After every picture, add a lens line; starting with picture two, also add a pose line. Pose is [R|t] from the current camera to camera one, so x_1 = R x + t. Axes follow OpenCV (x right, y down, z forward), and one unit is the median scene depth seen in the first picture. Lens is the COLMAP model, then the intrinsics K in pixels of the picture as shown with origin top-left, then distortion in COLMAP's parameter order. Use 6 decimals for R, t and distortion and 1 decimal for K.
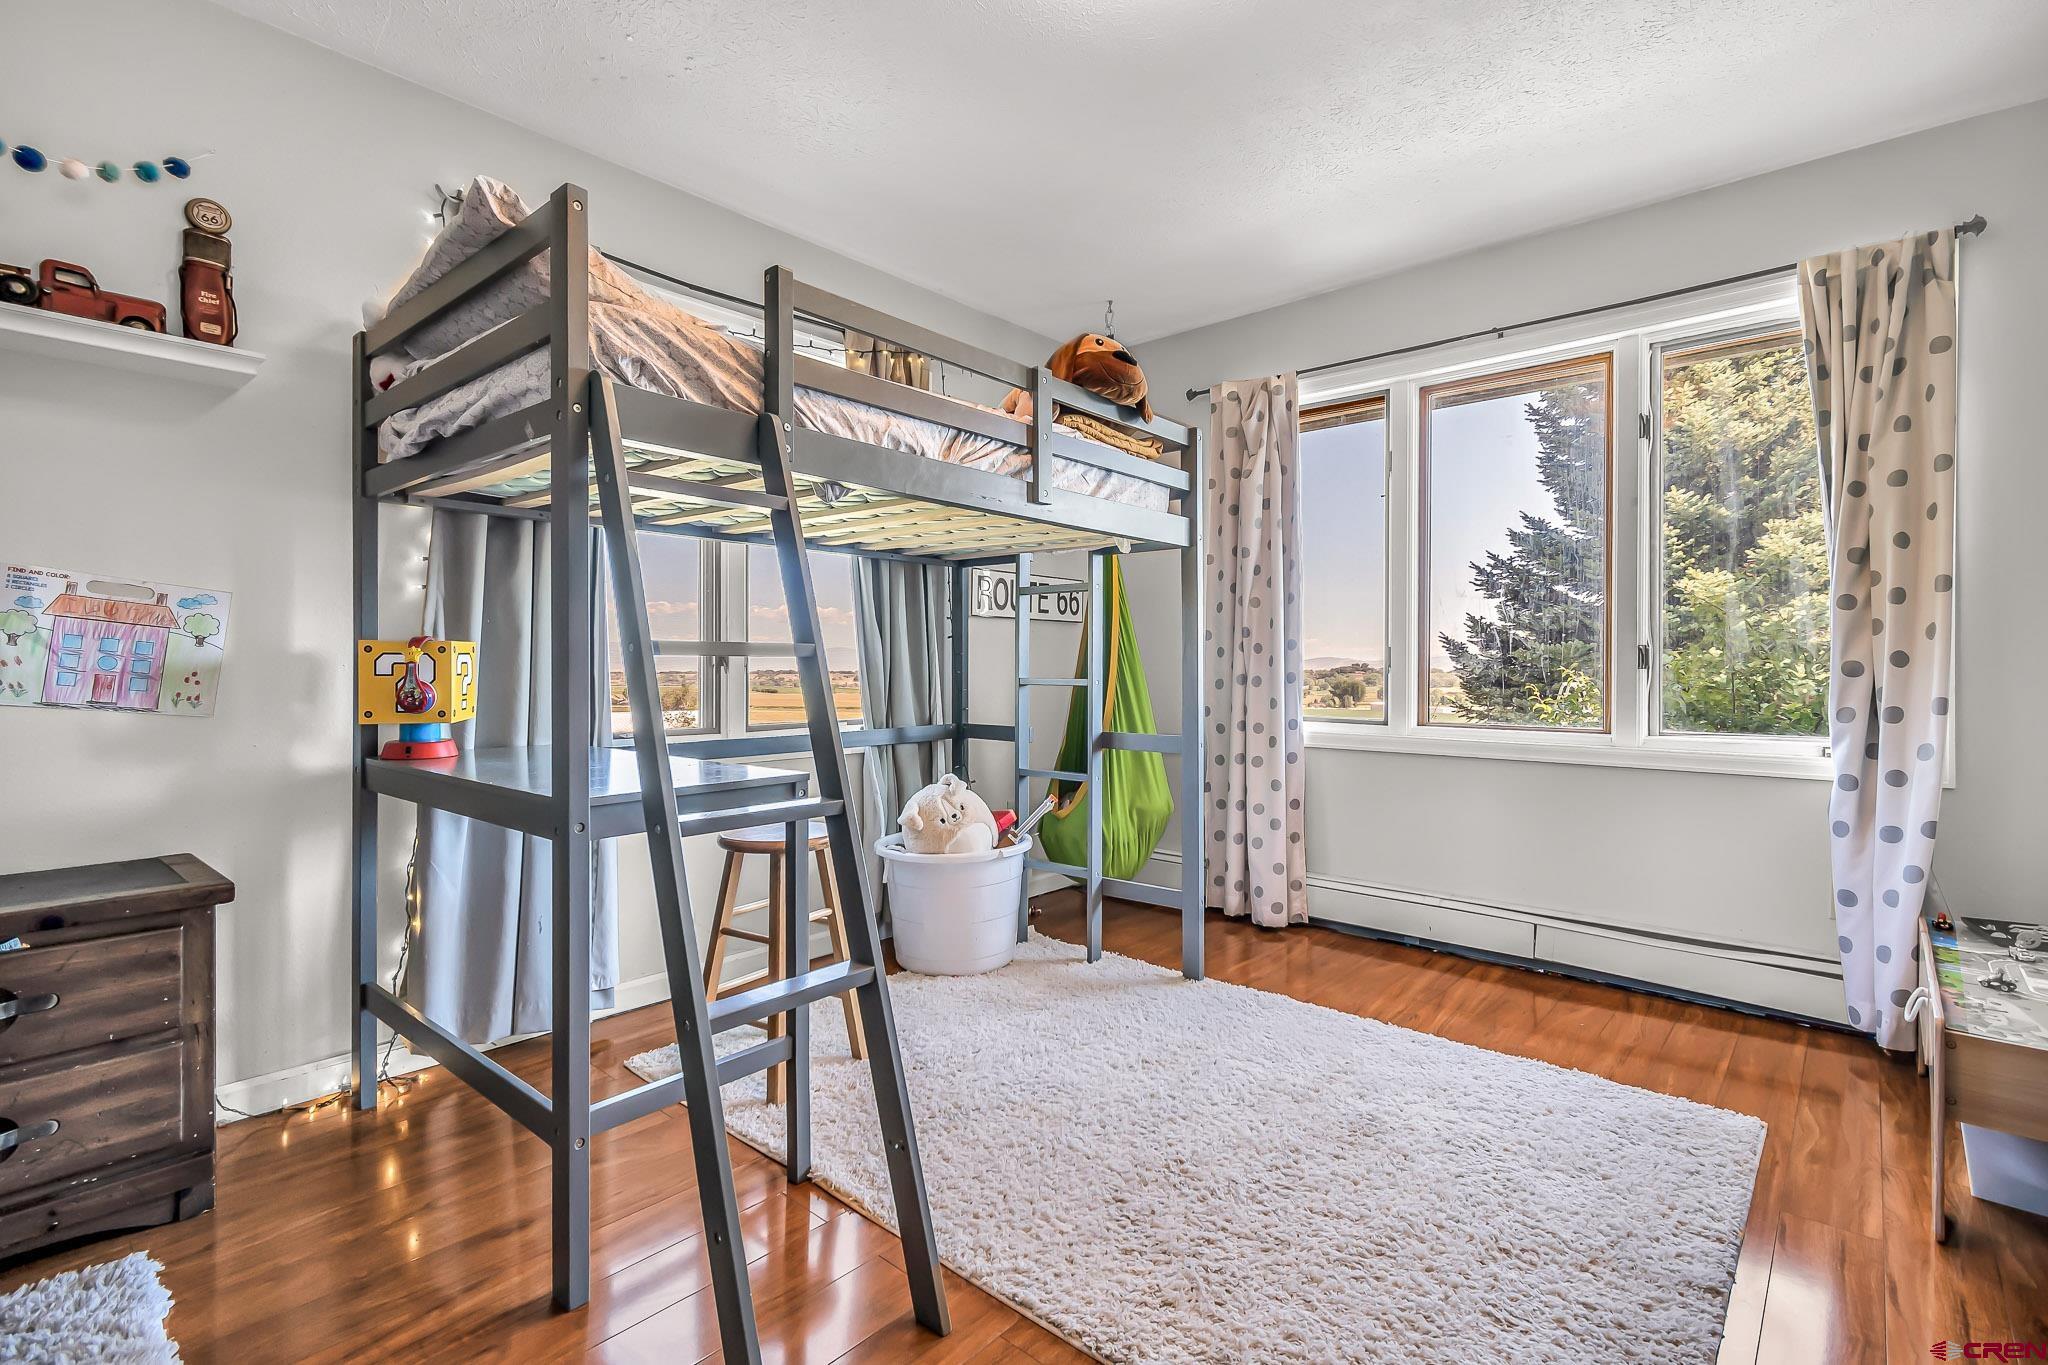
lens RADIAL K [[916.7, 0, 1022.9], [0, 916.7, 670.4], [0, 0, 1]] dist [0.004746, 0.000473]
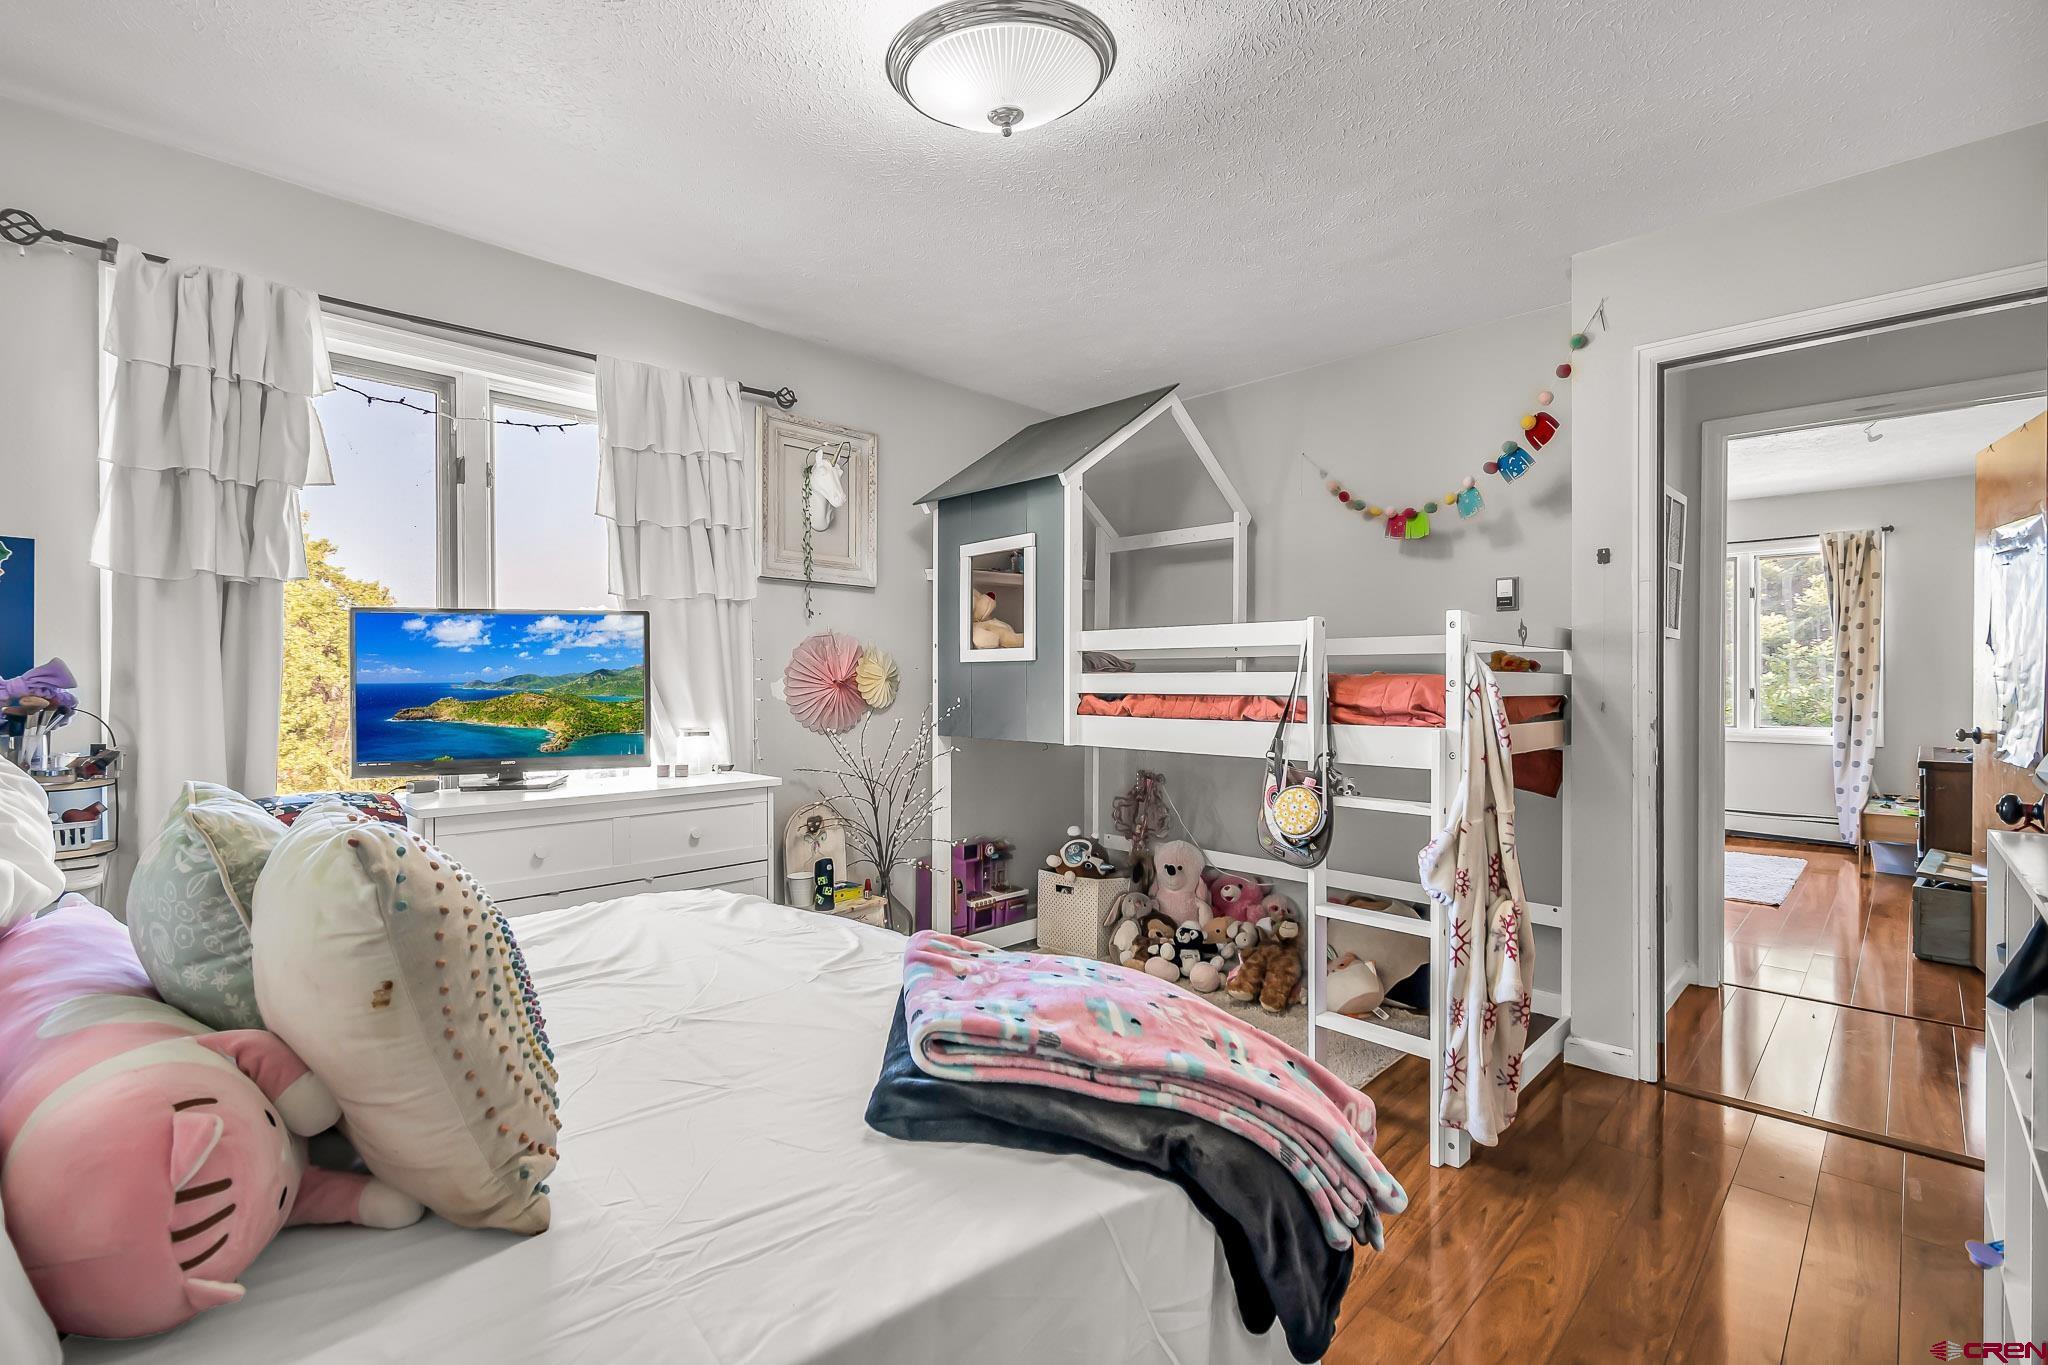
lens RADIAL K [[916.7, 0, 1022.9], [0, 916.7, 684.6], [0, 0, 1]] dist [0.004746, 0.000473]
pose [[0.999523, -0.001954, -0.030818, -1.287827], [0.001991, 0.999997, 0.001164, -0.053000], [0.030816, -0.001224, 0.999524, -1.618333]]
